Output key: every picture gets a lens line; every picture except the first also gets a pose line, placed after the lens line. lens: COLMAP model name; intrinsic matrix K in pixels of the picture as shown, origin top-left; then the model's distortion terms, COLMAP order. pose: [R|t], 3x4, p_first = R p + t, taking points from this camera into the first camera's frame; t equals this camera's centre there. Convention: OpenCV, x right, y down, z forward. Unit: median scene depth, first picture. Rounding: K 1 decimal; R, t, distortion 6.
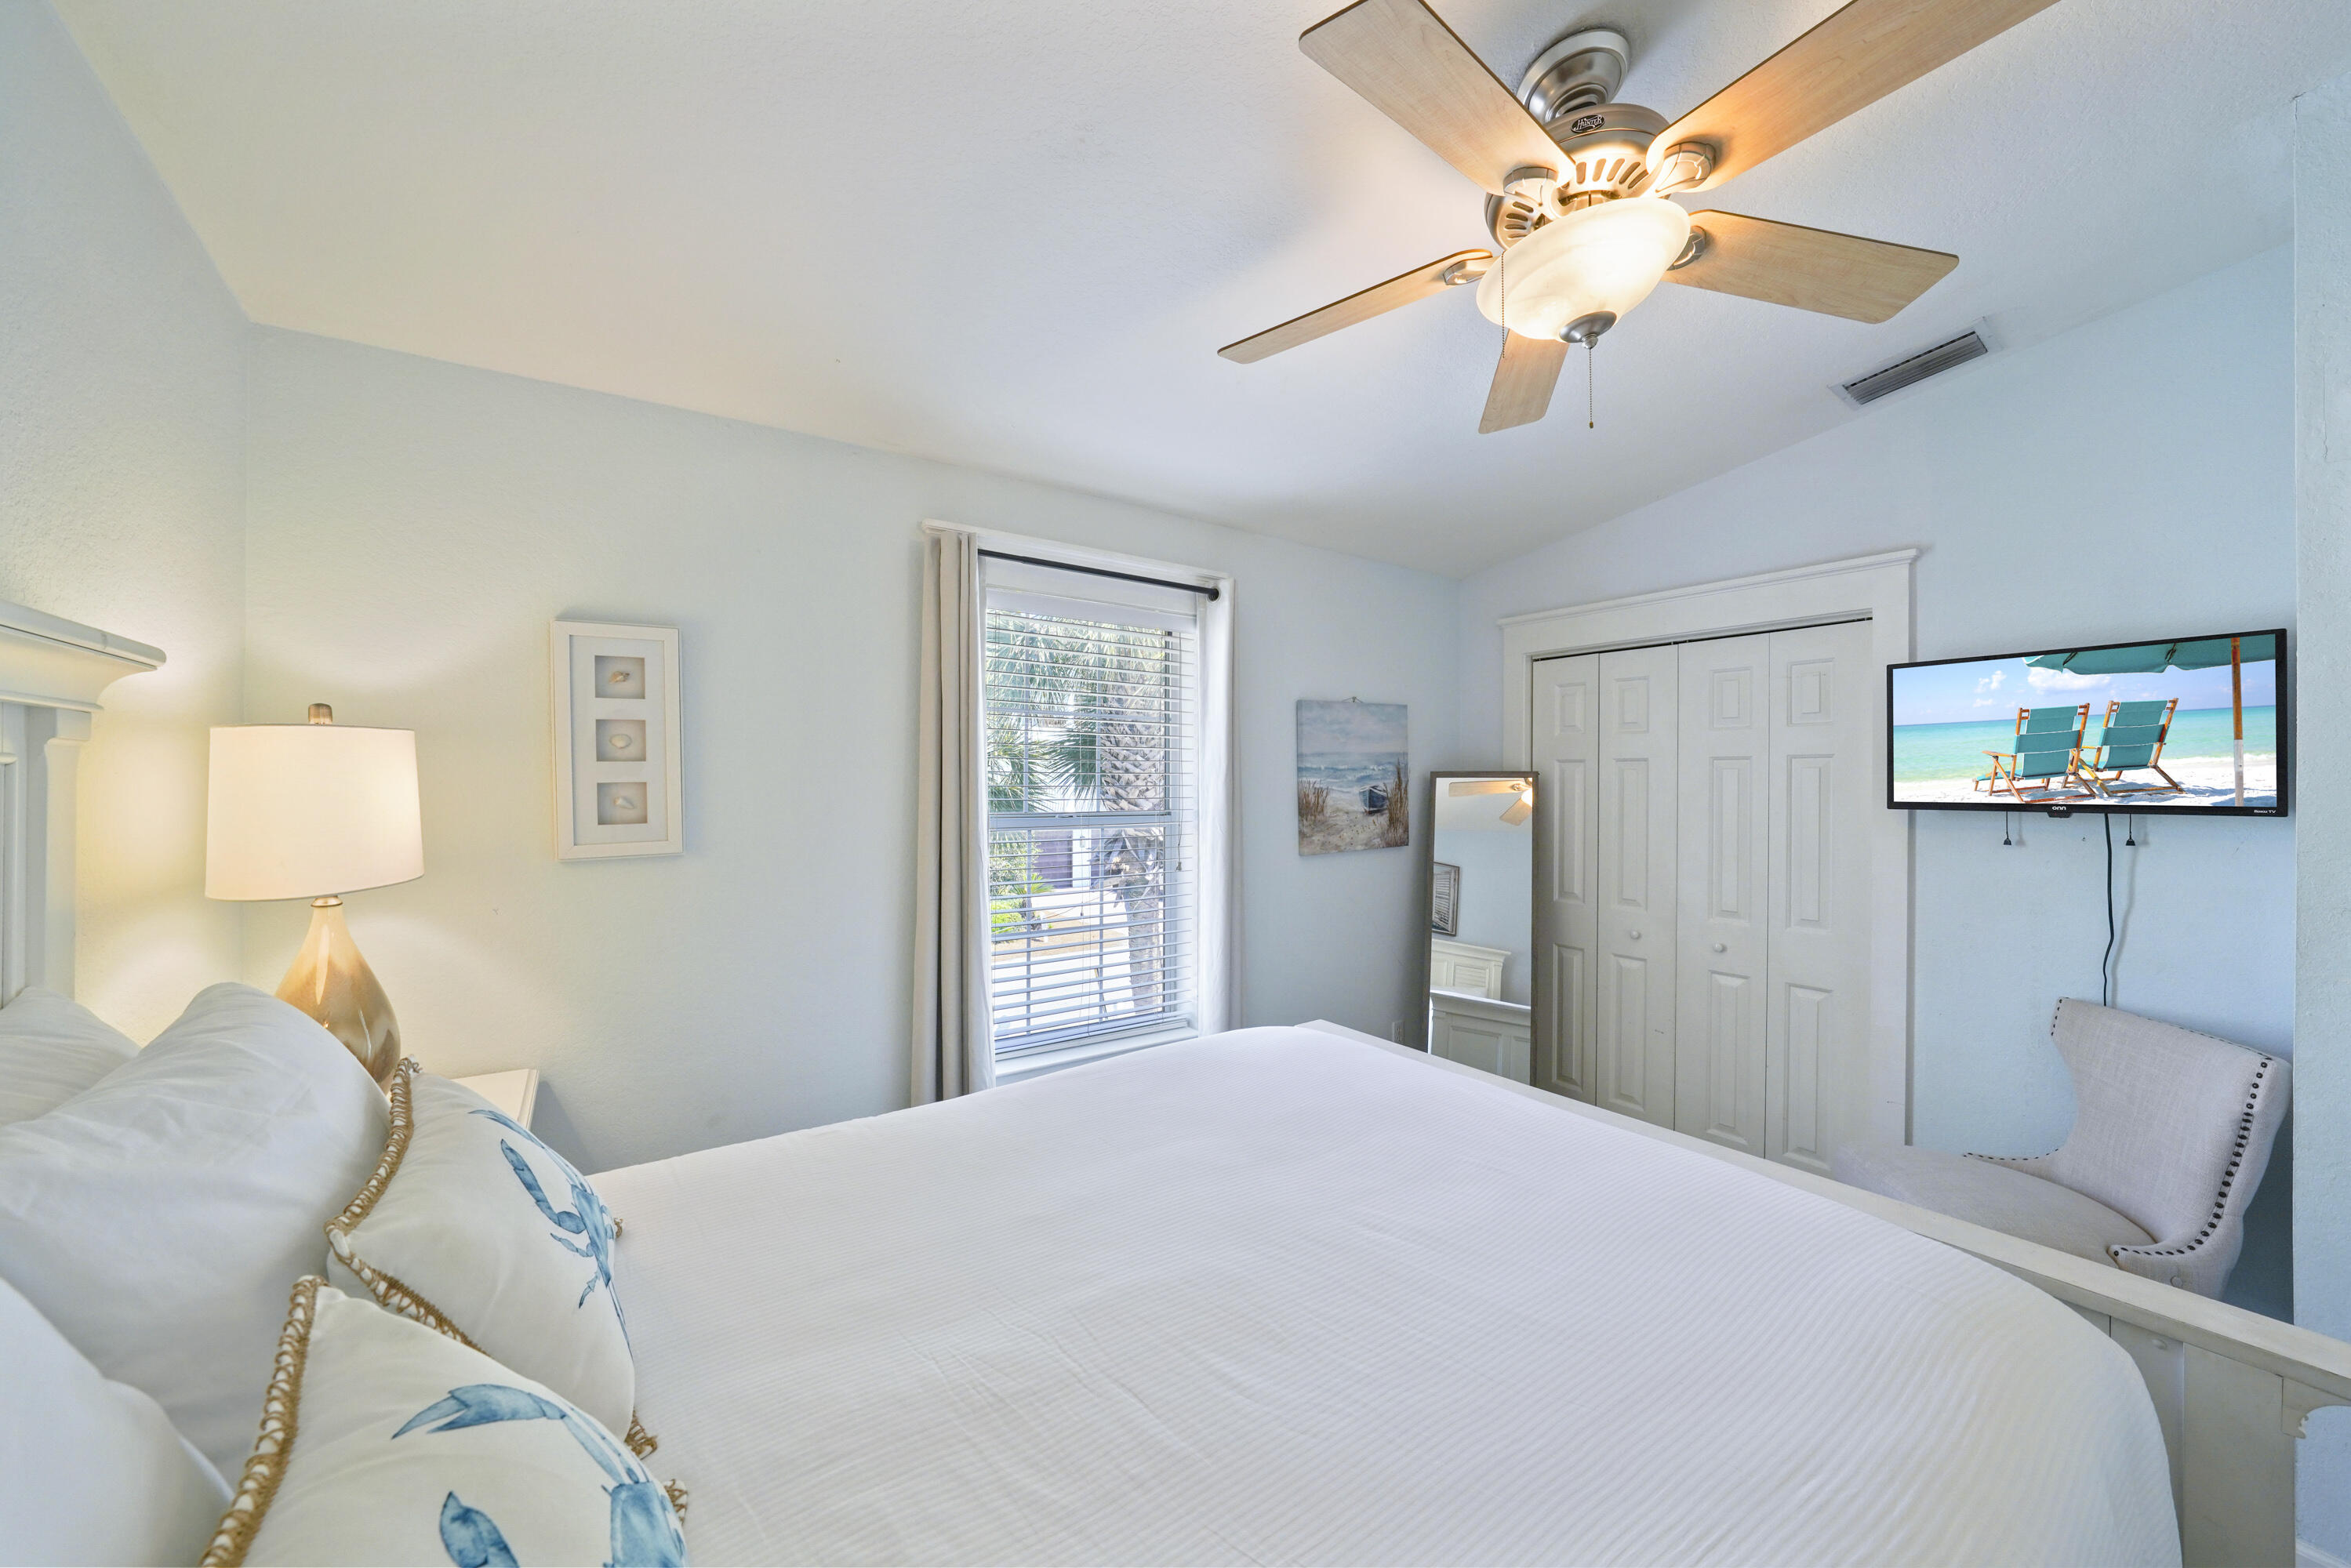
lens RADIAL K [[853.1, 0, 1168.5], [0, 853.1, 780.9], [0, 0, 1]] dist [-0.008221, 0.000944]
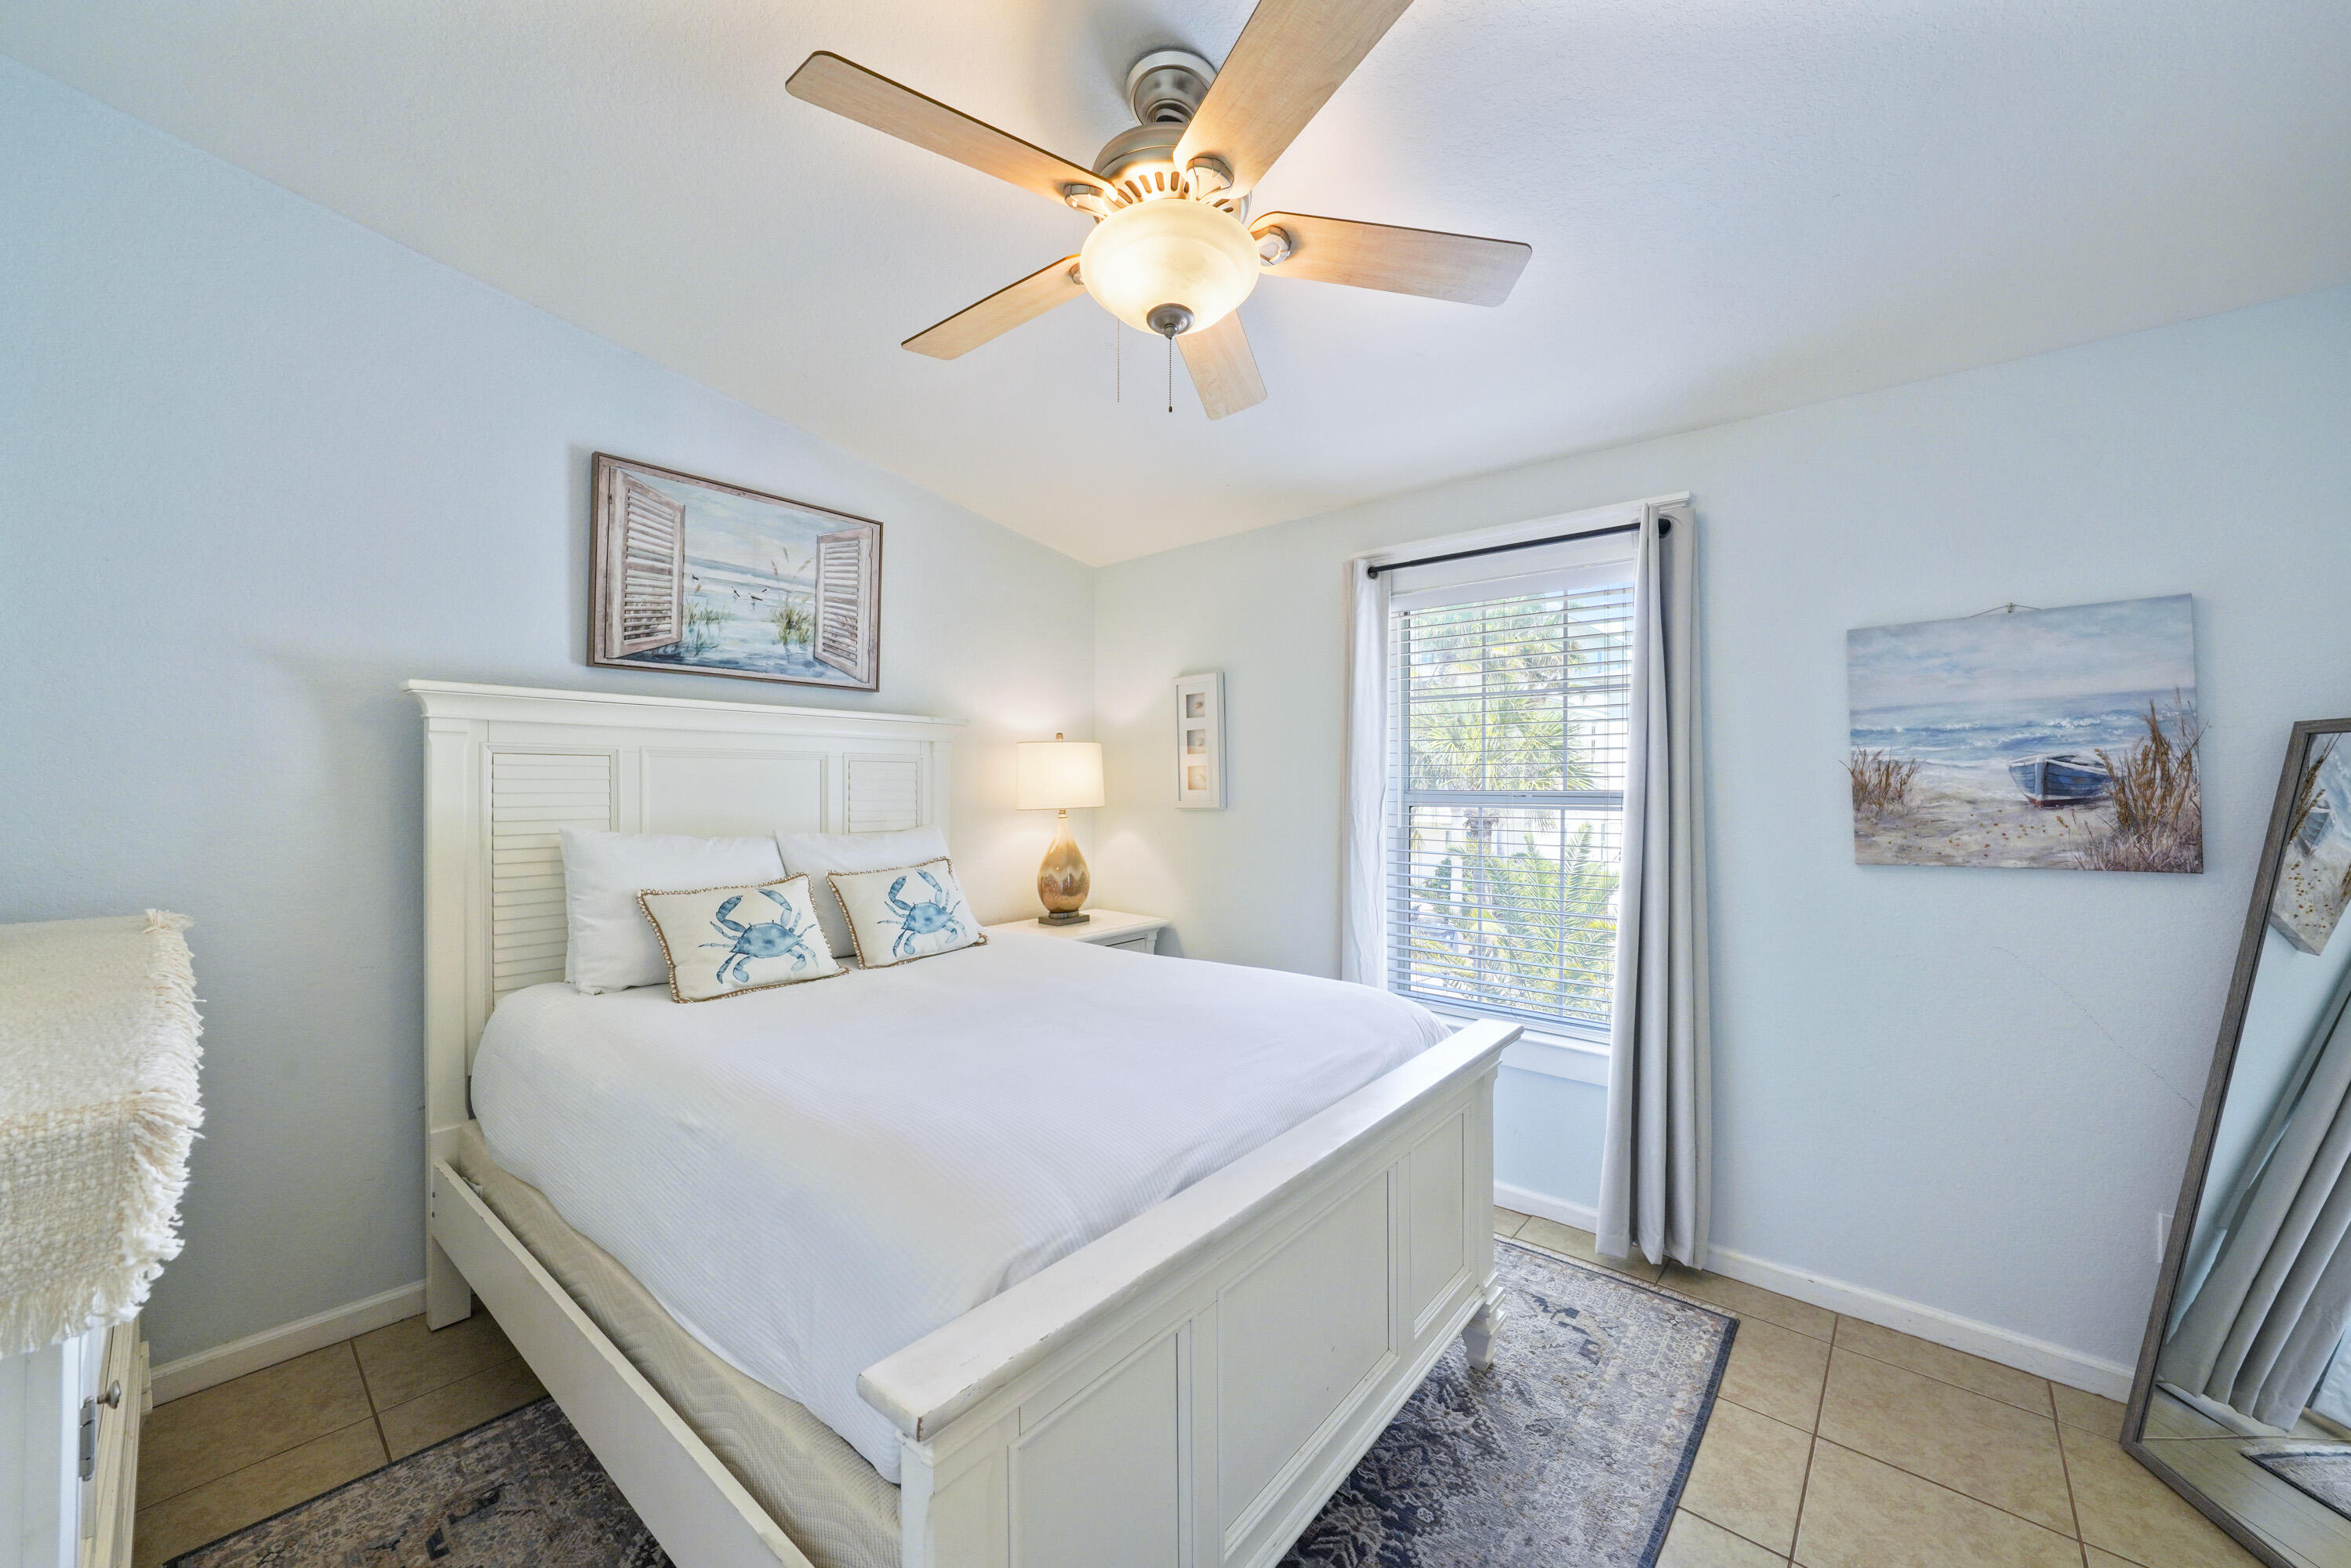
lens RADIAL K [[912.6, 0, 1179.0], [0, 912.6, 781.5], [0, 0, 1]] dist [-0.000577, -0.000061]
pose [[0.249165, -0.008384, -0.968425, 0.686080], [-0.003088, 0.999951, -0.009452, 0.030602], [0.968456, 0.005346, 0.249127, 0.302889]]
